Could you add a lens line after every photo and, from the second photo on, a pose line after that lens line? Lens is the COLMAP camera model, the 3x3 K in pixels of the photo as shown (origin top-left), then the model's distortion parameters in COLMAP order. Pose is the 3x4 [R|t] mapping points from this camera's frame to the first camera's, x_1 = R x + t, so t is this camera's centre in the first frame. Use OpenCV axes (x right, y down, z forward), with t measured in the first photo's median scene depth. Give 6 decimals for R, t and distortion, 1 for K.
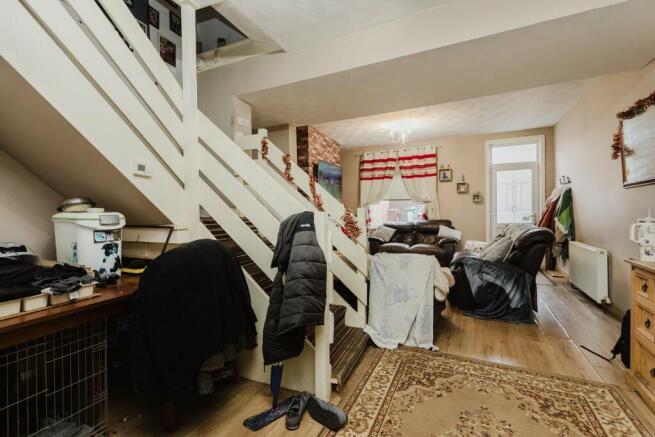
lens RADIAL K [[304.7, 0, 322.9], [0, 304.7, 214.4], [0, 0, 1]] dist [-0.008496, 0.001453]
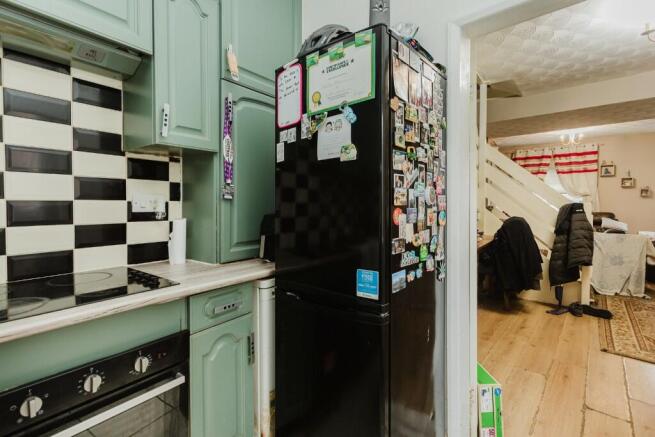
lens RADIAL K [[304.7, 0, 320.8], [0, 304.7, 207.5], [0, 0, 1]] dist [-0.008496, 0.001453]
pose [[0.961471, 0.021095, -0.274094, -0.270726], [-0.018751, 0.999762, 0.011168, 0.007339], [0.274265, -0.005598, 0.961638, -0.298481]]
